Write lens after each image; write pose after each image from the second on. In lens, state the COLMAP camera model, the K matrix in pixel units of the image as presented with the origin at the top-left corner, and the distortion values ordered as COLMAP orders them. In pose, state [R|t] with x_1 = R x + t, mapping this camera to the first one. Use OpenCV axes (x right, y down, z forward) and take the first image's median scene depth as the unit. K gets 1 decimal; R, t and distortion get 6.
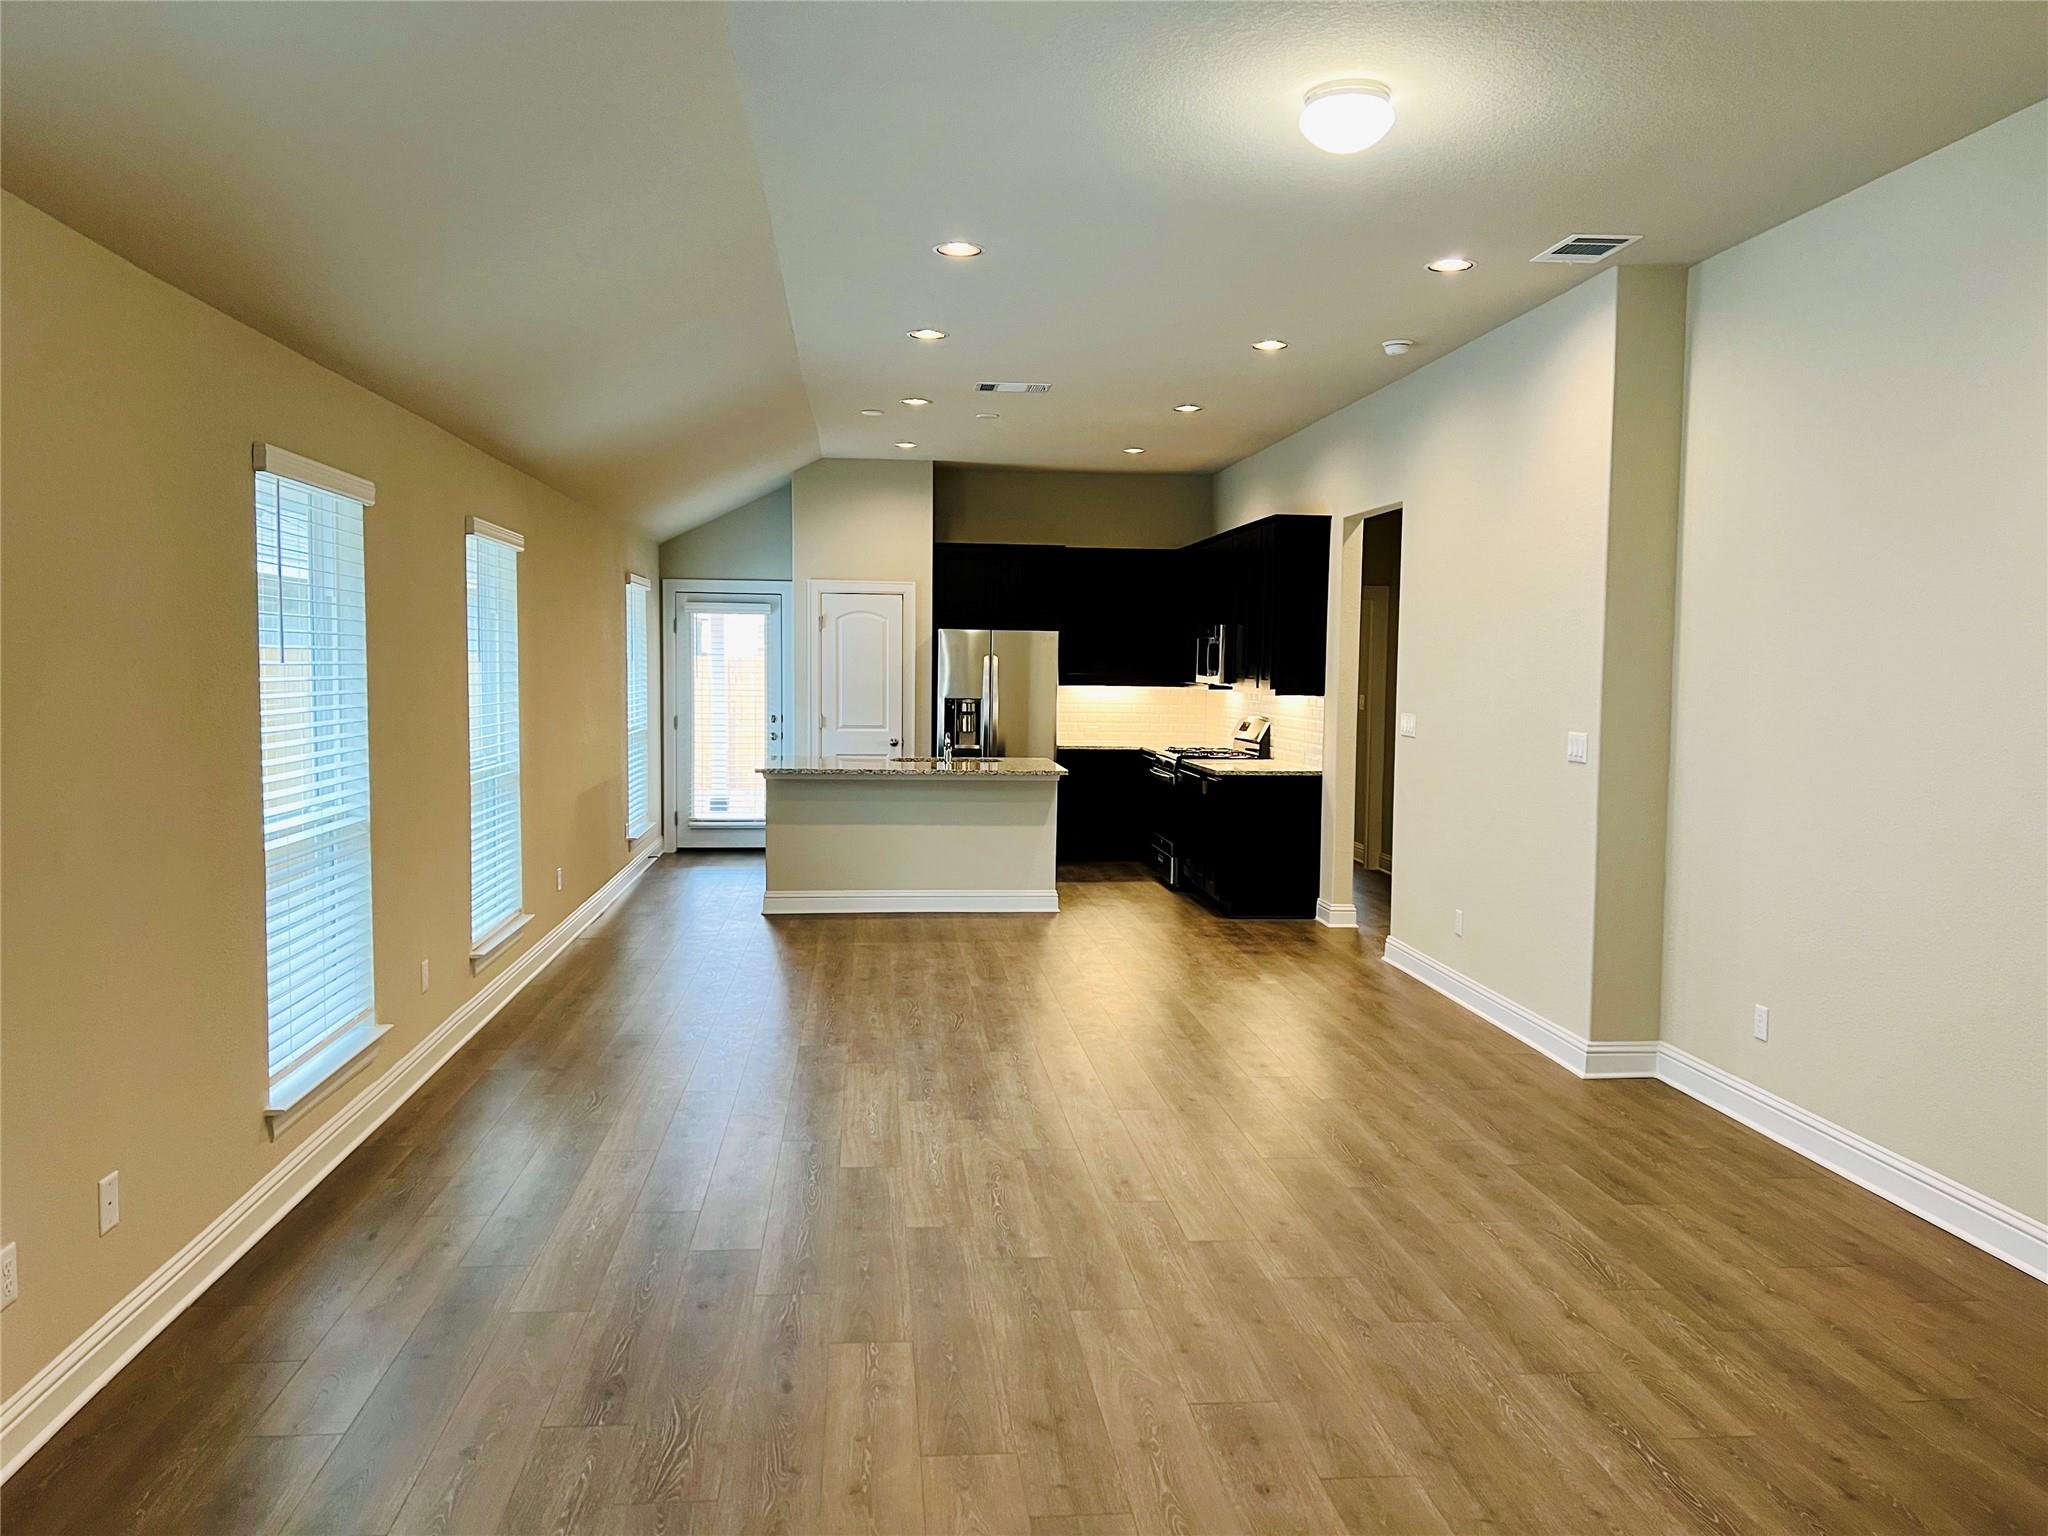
lens RADIAL K [[1537.2, 0, 1024.0], [0, 1537.2, 768.0], [0, 0, 1]] dist [0.073830, -0.106568]
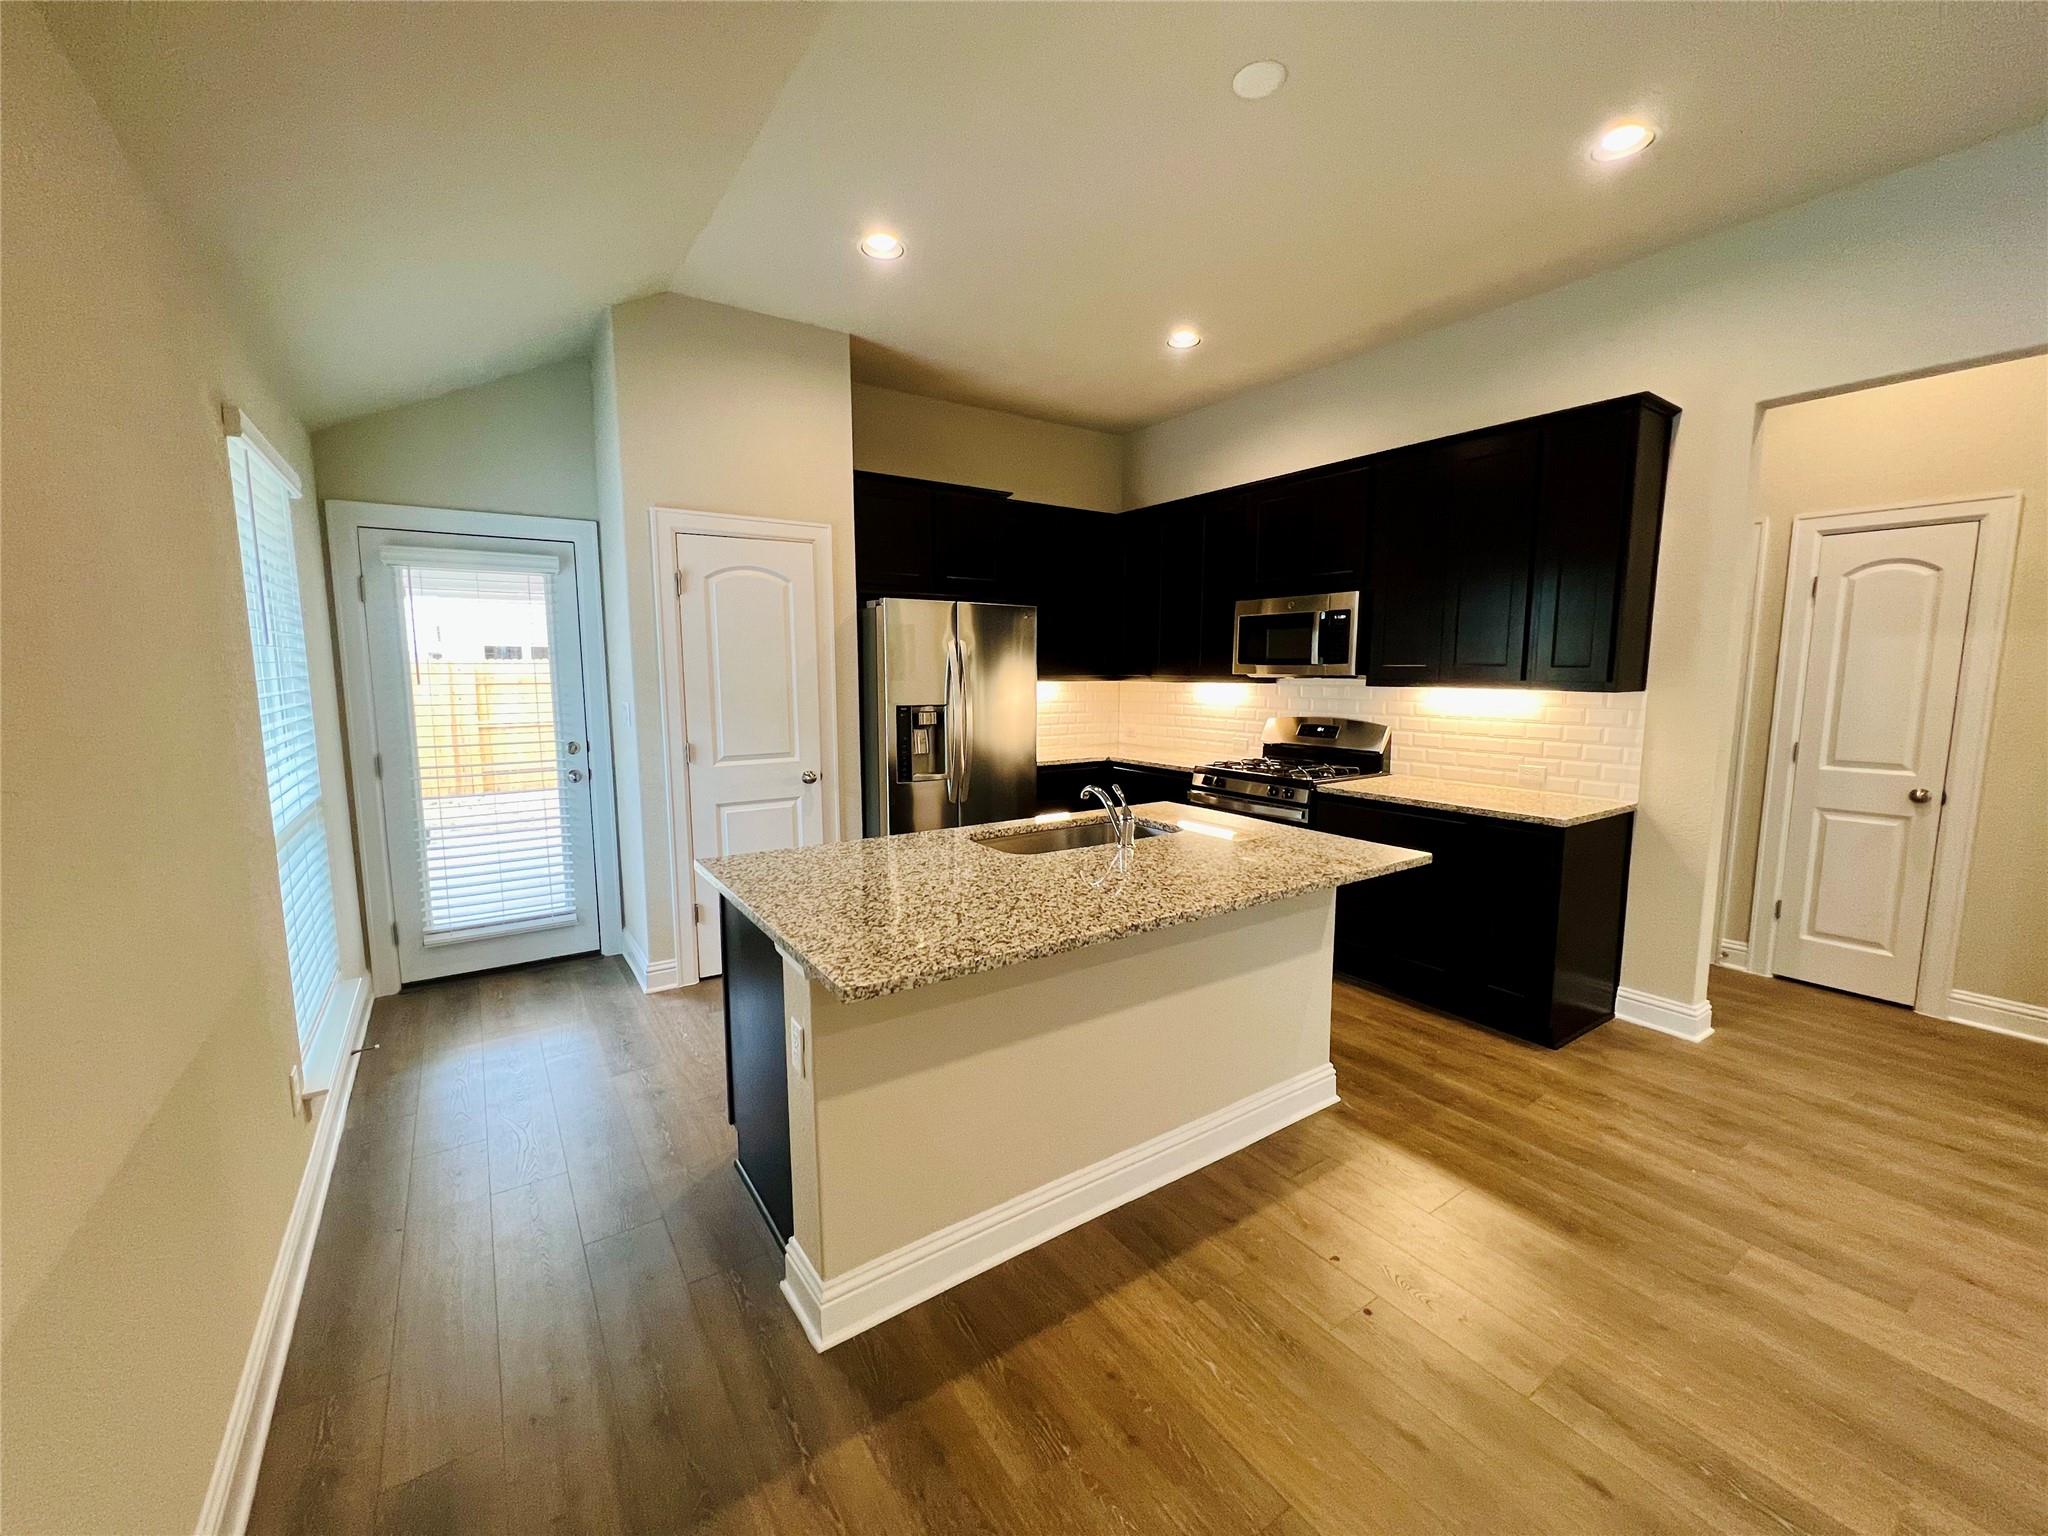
lens RADIAL K [[826.2, 0, 1024.0], [0, 826.2, 768.0], [0, 0, 1]] dist [-0.006581, 0.000053]
pose [[0.879326, -0.073505, 0.470513, -0.168137], [0.045707, 0.996482, 0.070253, -0.040763], [-0.474021, -0.040269, 0.879592, 0.657674]]
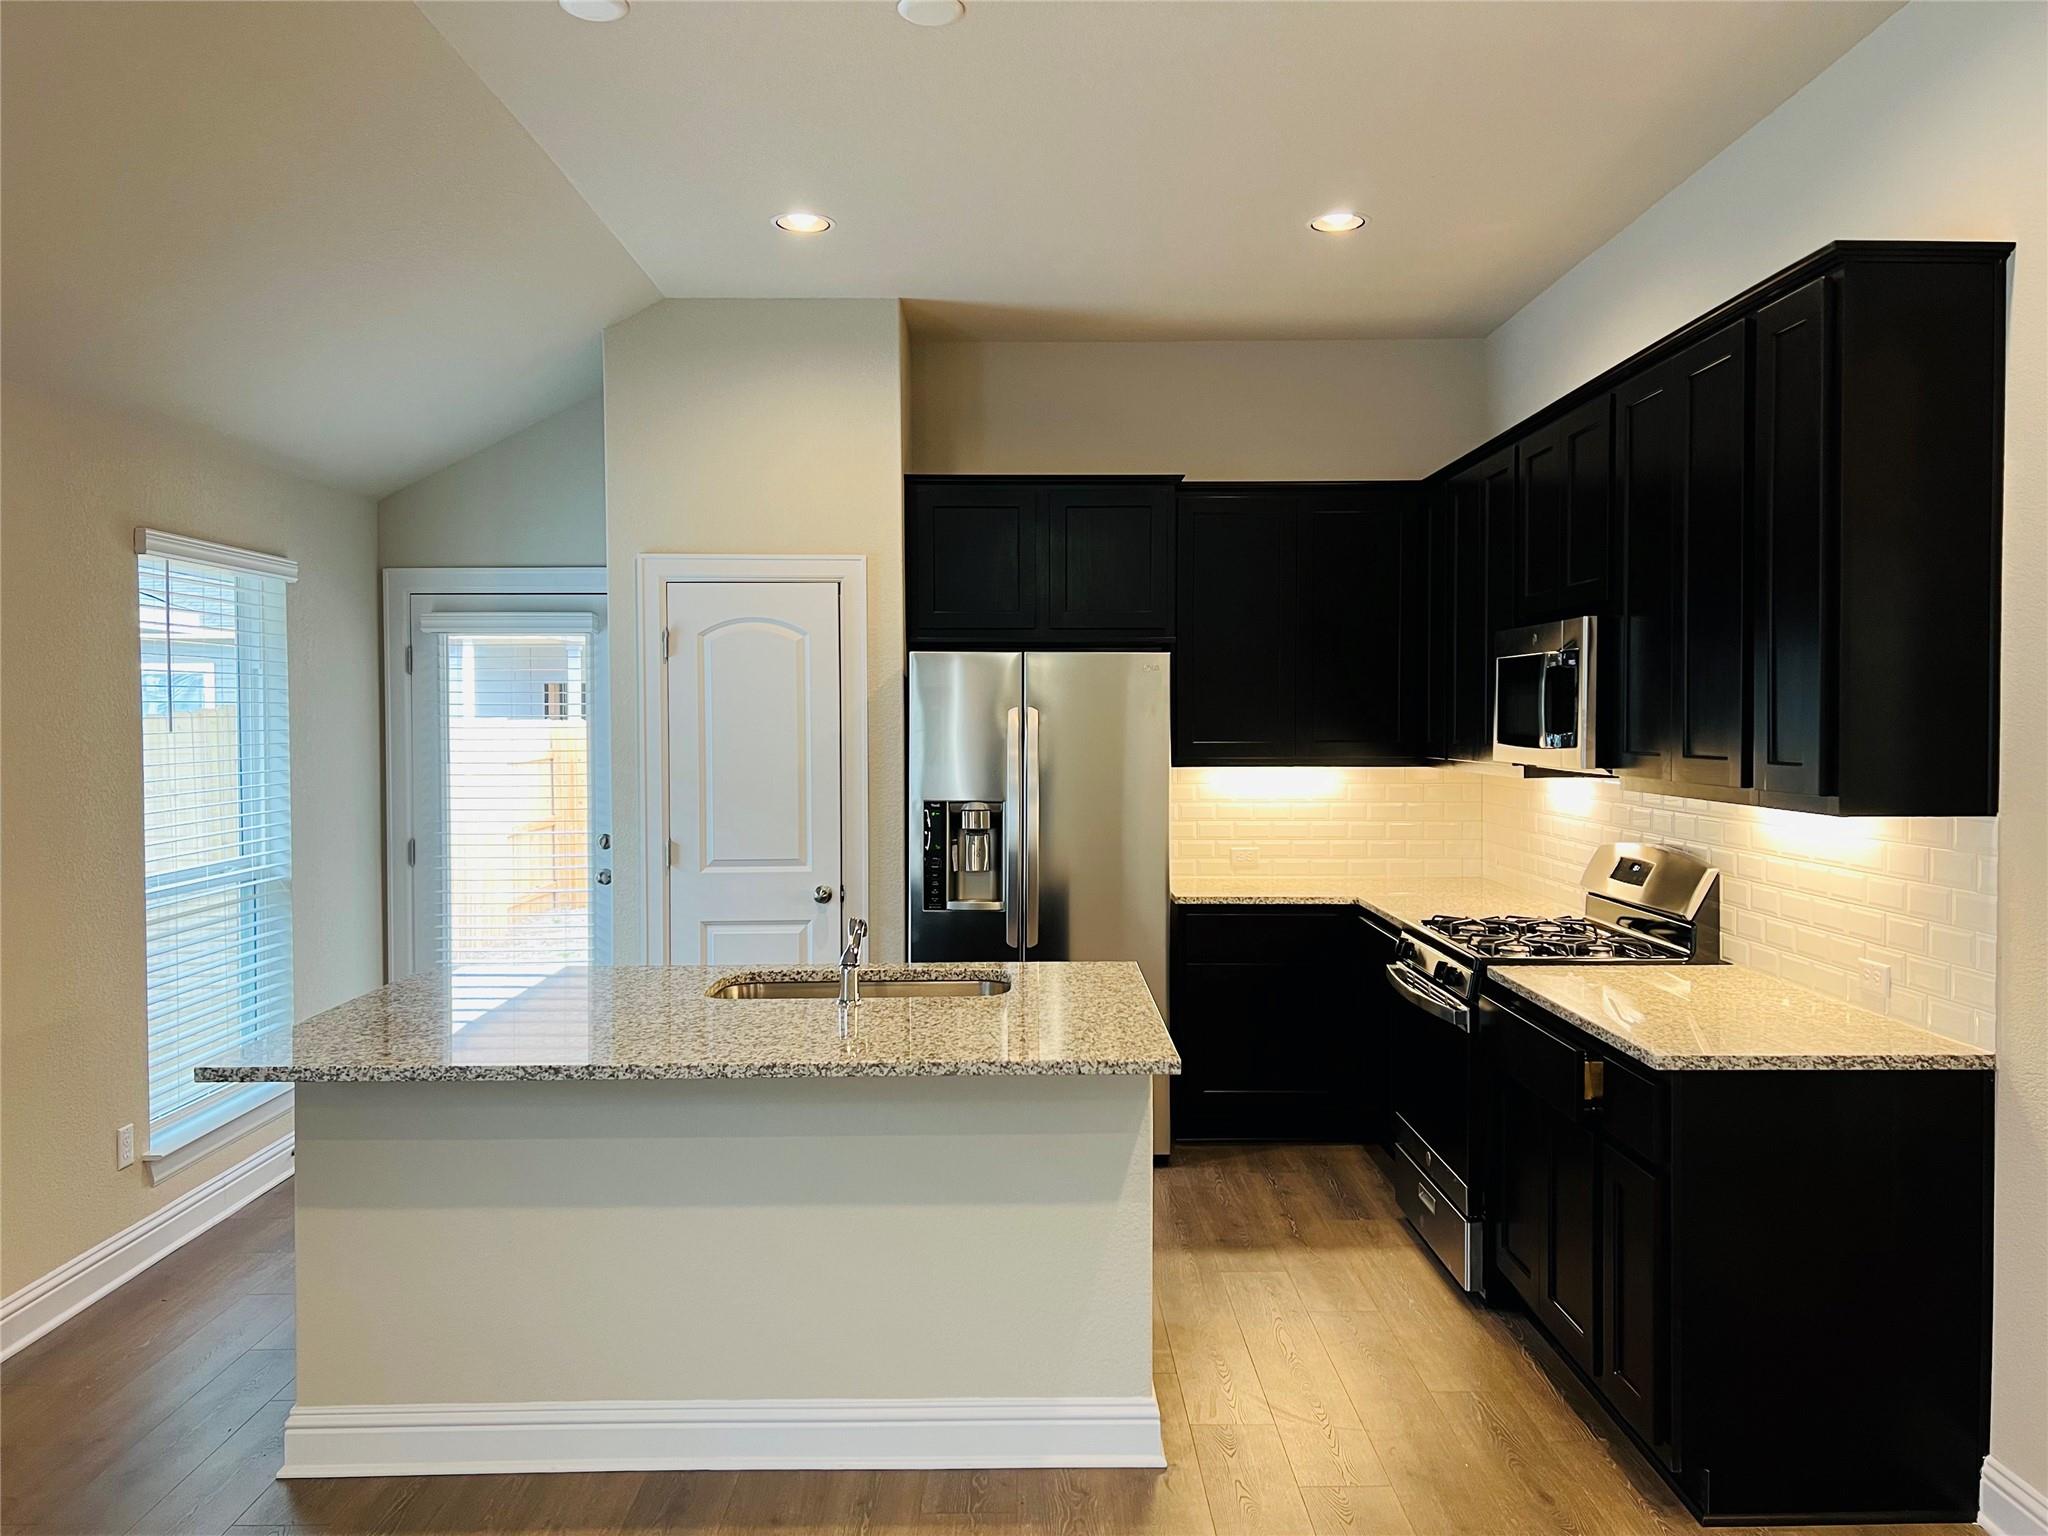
lens RADIAL K [[1537.2, 0, 1024.0], [0, 1537.2, 768.0], [0, 0, 1]] dist [0.073830, -0.106568]
pose [[0.995312, -0.015674, -0.095437, 0.022353], [0.012444, 0.999333, -0.034346, -0.038709], [0.095912, 0.032998, 0.994843, 0.537373]]
